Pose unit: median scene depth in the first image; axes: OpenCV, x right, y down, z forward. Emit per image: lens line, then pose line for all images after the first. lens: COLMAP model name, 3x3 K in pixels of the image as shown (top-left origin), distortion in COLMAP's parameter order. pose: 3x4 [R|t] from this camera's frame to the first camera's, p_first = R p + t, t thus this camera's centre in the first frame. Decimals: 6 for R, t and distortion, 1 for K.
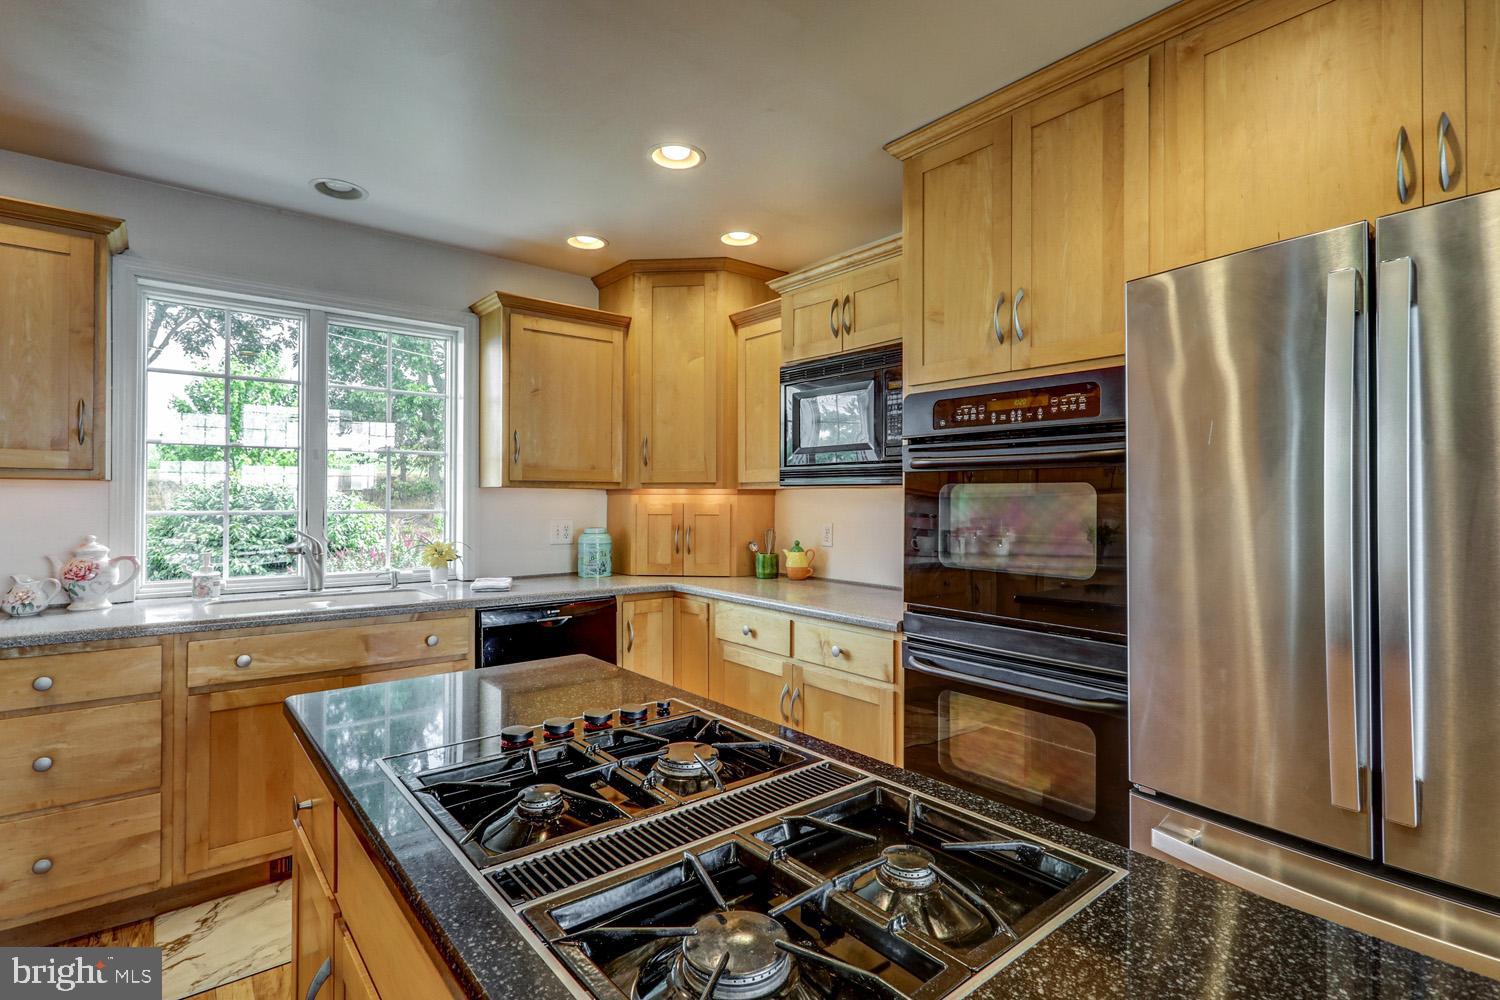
lens RADIAL K [[725.4, 0, 756.9], [0, 725.4, 499.6], [0, 0, 1]] dist [-0.005786, 0.001933]
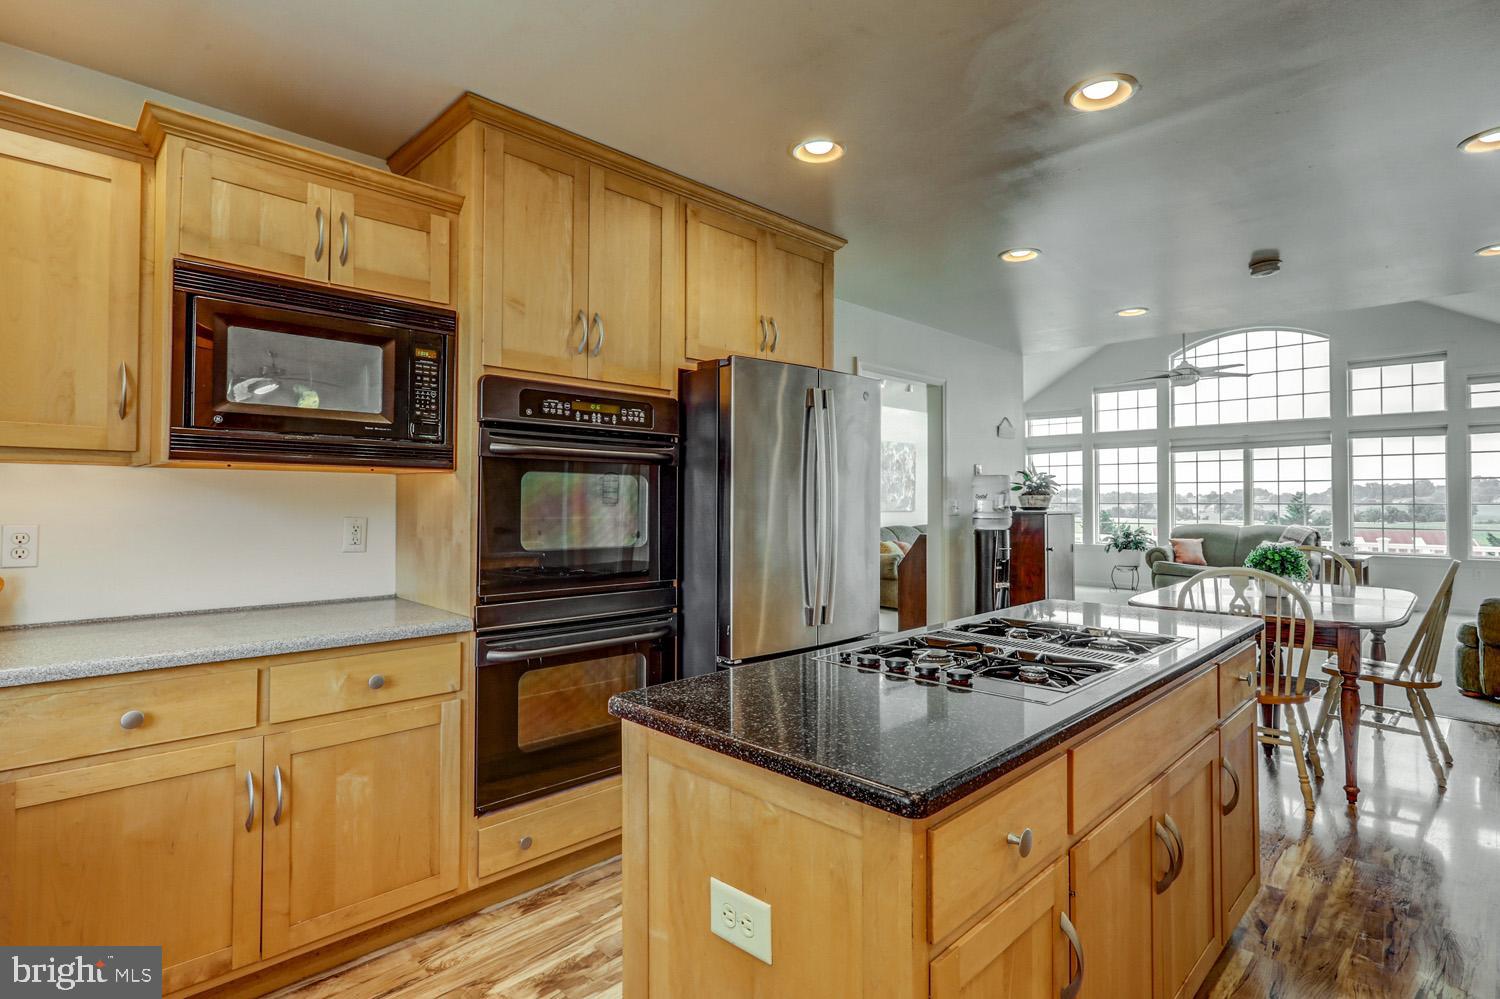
lens RADIAL K [[725.4, 0, 745.6], [0, 725.4, 496.0], [0, 0, 1]] dist [-0.005786, 0.001933]
pose [[-0.104523, -0.004500, 0.994512, -0.676068], [-0.005220, 0.999978, 0.003976, 0.006831], [-0.994509, -0.004776, -0.104544, 0.677140]]
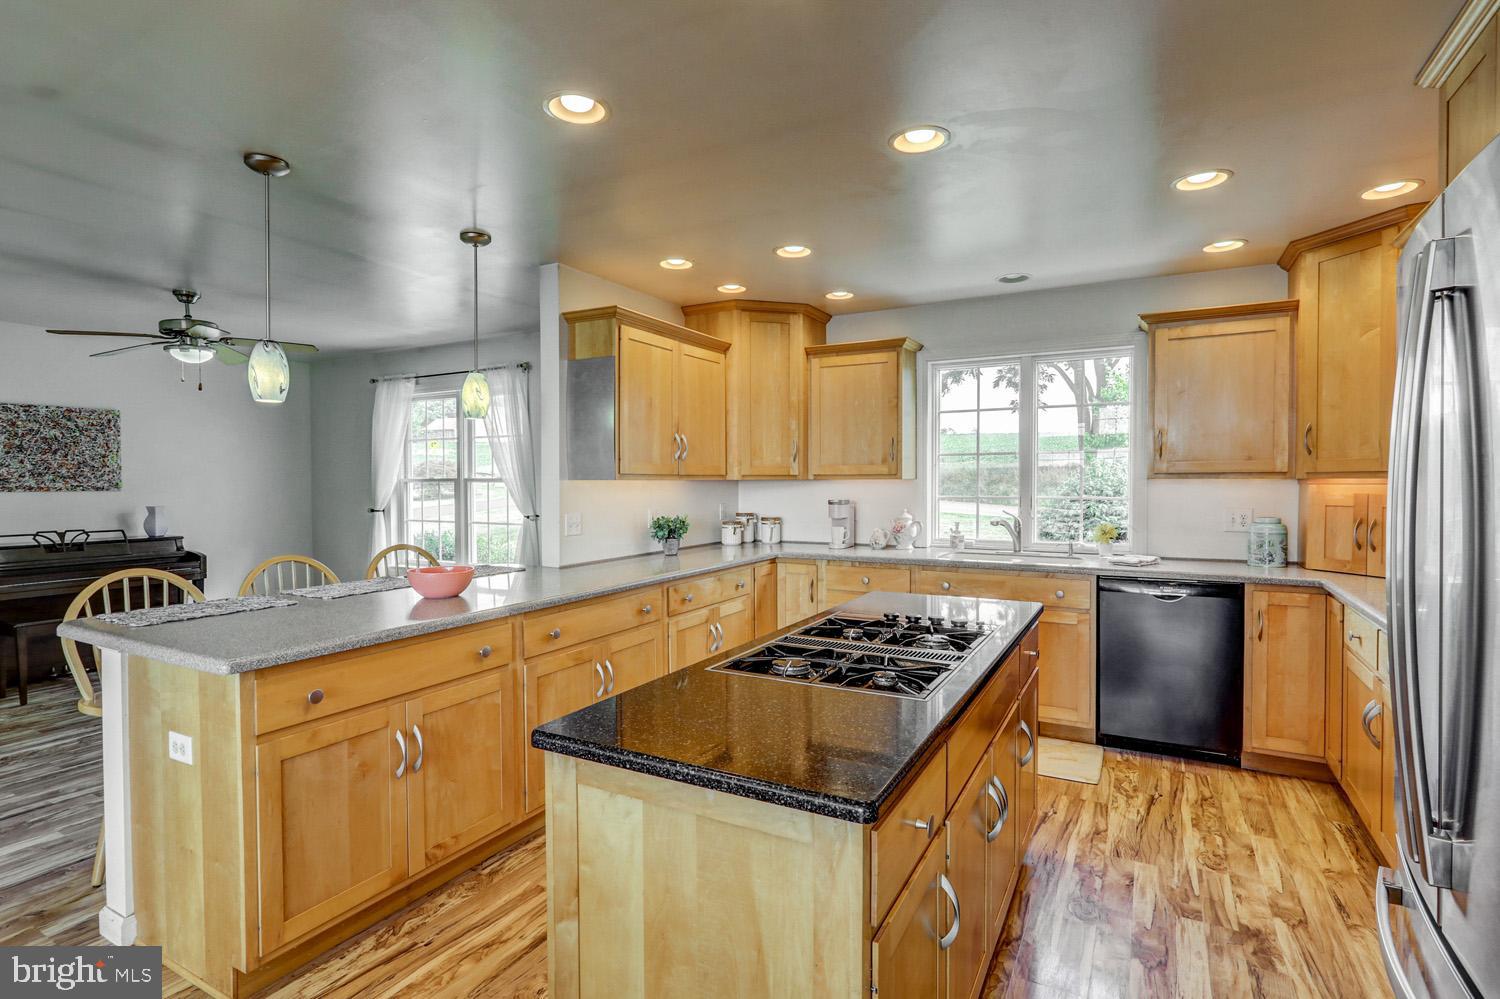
lens RADIAL K [[725.4, 0, 756.1], [0, 725.4, 496.1], [0, 0, 1]] dist [-0.005786, 0.001933]
pose [[0.371450, 0.014598, -0.928338, 0.589404], [0.006456, 0.999812, 0.018305, -0.017982], [0.928431, -0.012792, 0.371285, -0.032873]]
